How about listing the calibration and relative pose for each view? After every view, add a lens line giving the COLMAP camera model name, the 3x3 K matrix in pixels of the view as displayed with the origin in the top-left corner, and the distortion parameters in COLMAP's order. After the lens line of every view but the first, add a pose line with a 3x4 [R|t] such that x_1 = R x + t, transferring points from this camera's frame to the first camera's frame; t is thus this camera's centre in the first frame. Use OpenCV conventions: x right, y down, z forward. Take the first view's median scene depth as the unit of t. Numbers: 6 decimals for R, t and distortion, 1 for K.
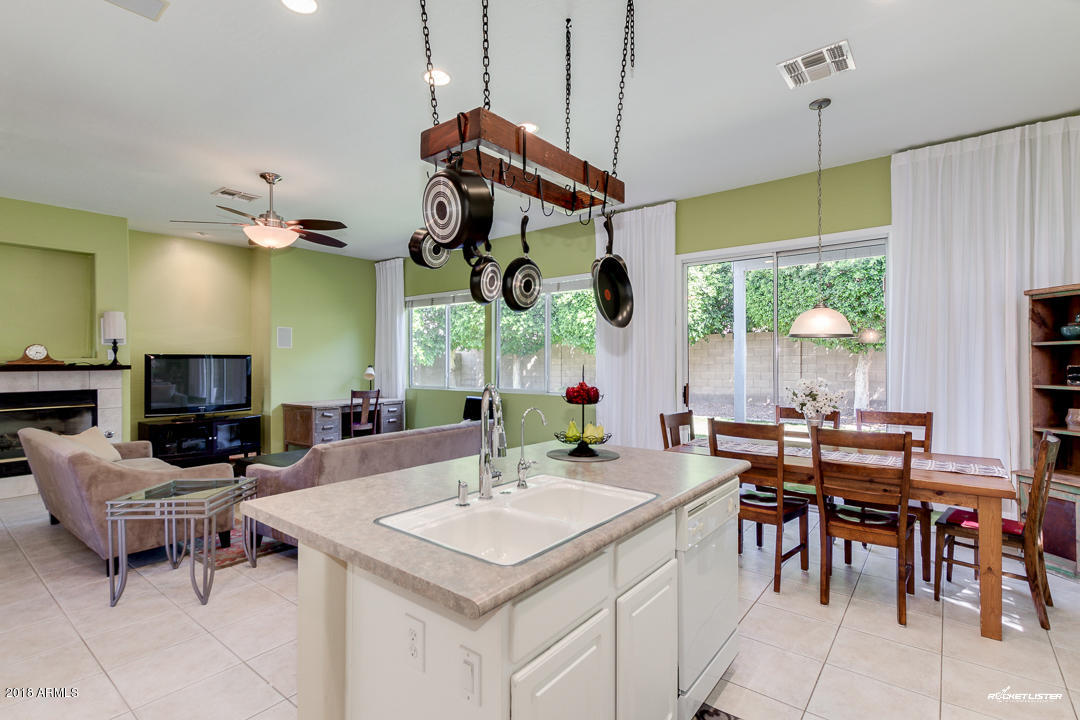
lens RADIAL K [[512.3, 0, 540.0], [0, 512.3, 360.0], [0, 0, 1]] dist [0.000460, 0.000079]
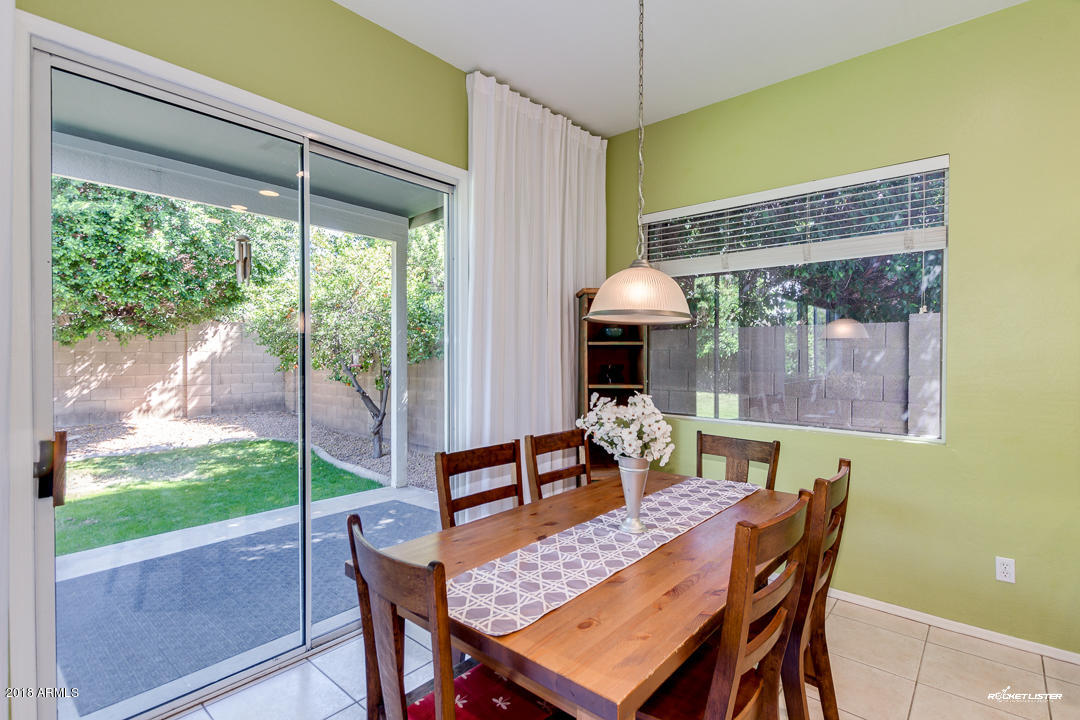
lens RADIAL K [[512.3, 0, 540.0], [0, 512.3, 360.0], [0, 0, 1]] dist [0.000460, 0.000079]
pose [[0.039569, -0.004766, 0.999205, -0.015461], [-0.001691, 0.999987, 0.004837, -0.001394], [-0.999215, -0.001881, 0.039561, 0.386491]]
